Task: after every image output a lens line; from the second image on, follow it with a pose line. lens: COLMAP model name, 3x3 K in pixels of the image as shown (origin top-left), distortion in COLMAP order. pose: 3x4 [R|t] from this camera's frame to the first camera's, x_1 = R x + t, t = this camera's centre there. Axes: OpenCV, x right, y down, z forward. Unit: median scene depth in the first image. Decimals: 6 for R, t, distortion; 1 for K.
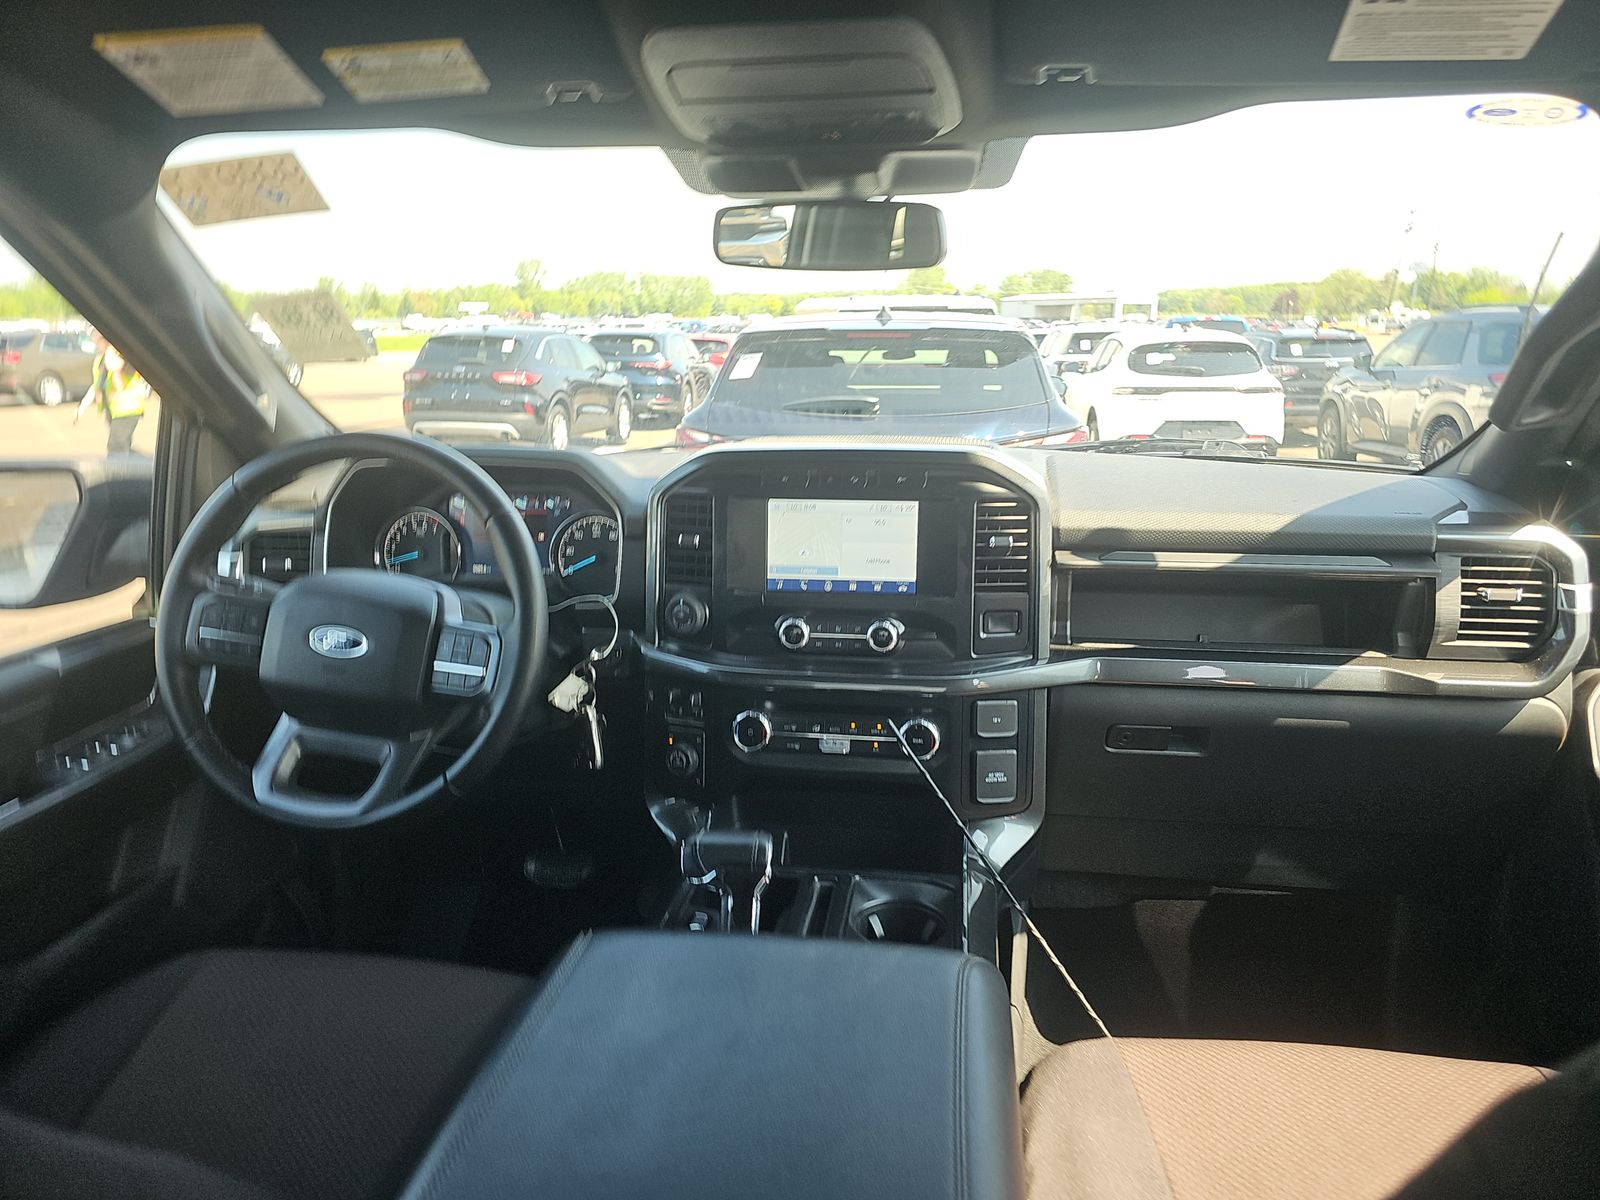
lens RADIAL K [[1050.9, 0, 800.0], [0, 1050.9, 600.0], [0, 0, 1]] dist [0.032188, -0.001528]
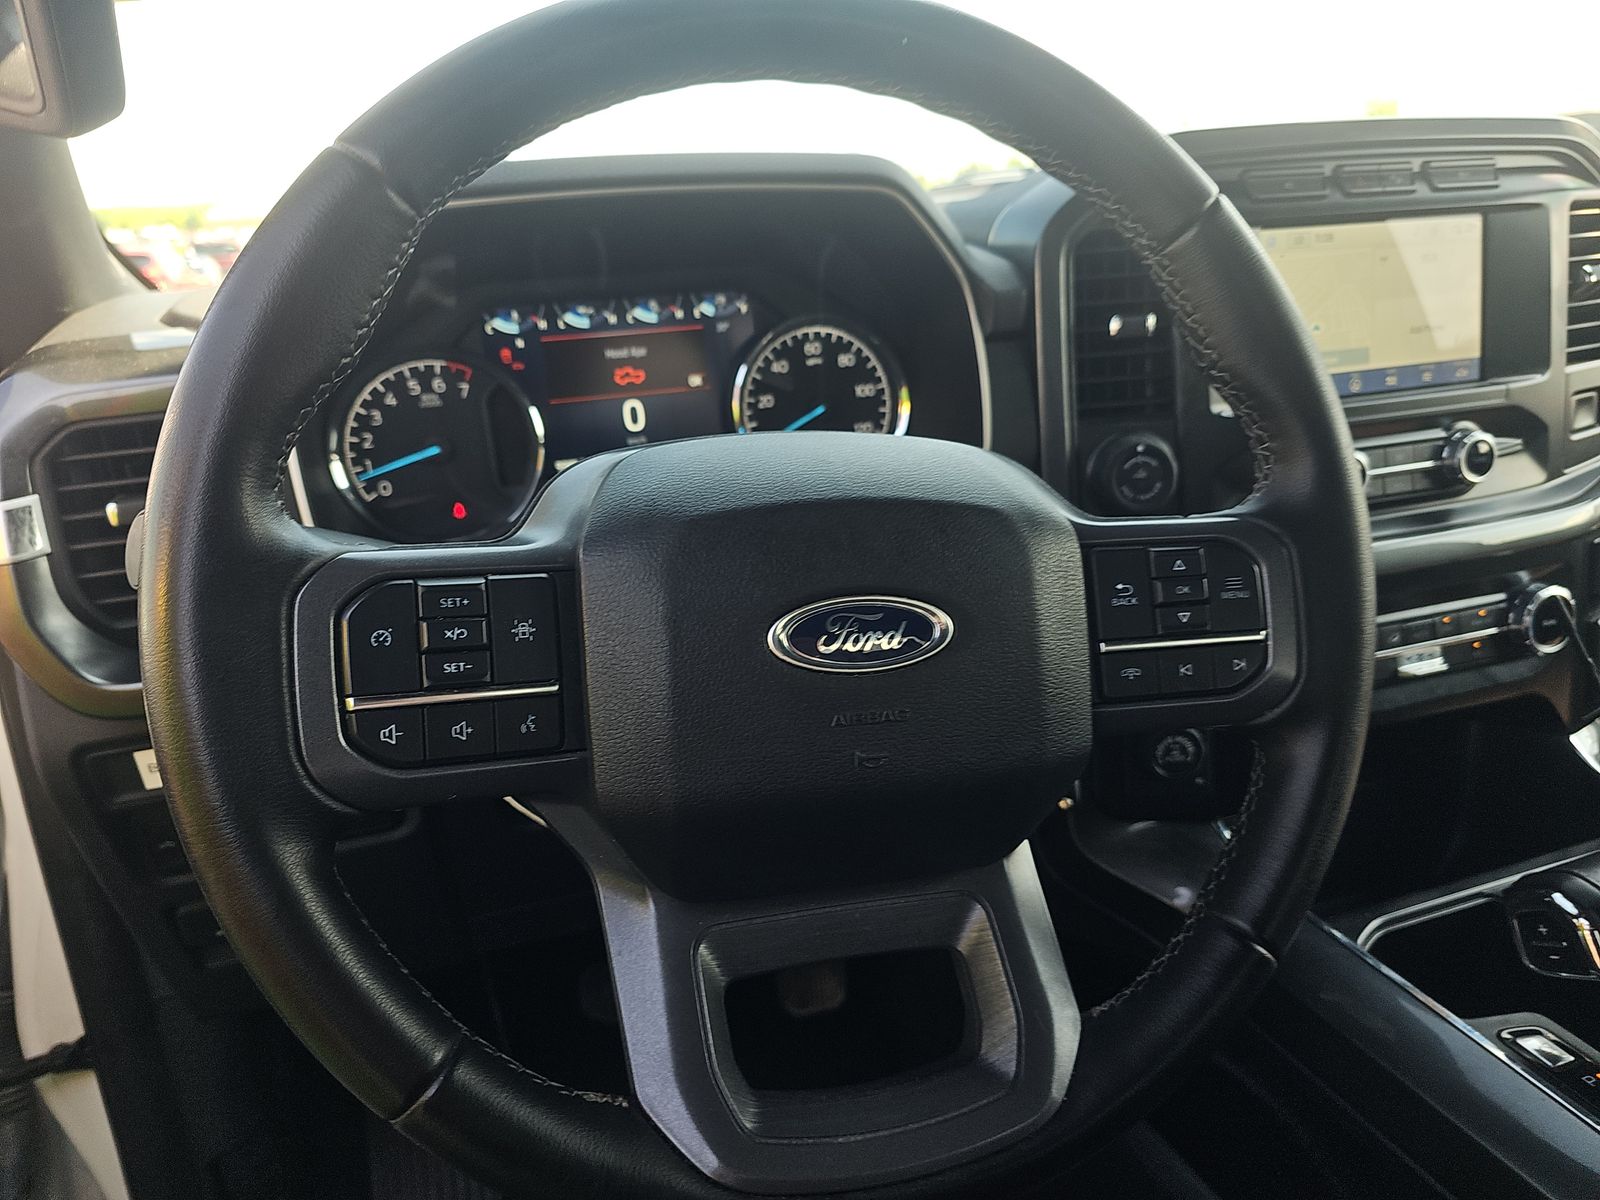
lens RADIAL K [[1085.5, 0, 829.6], [0, 1085.5, 599.9], [0, 0, 1]] dist [0.000255, -0.001538]
pose [[0.890612, -0.187218, 0.414438, -0.423911], [0.153928, 0.981639, 0.112659, -0.007562], [-0.427920, -0.036542, 0.903078, 0.523480]]
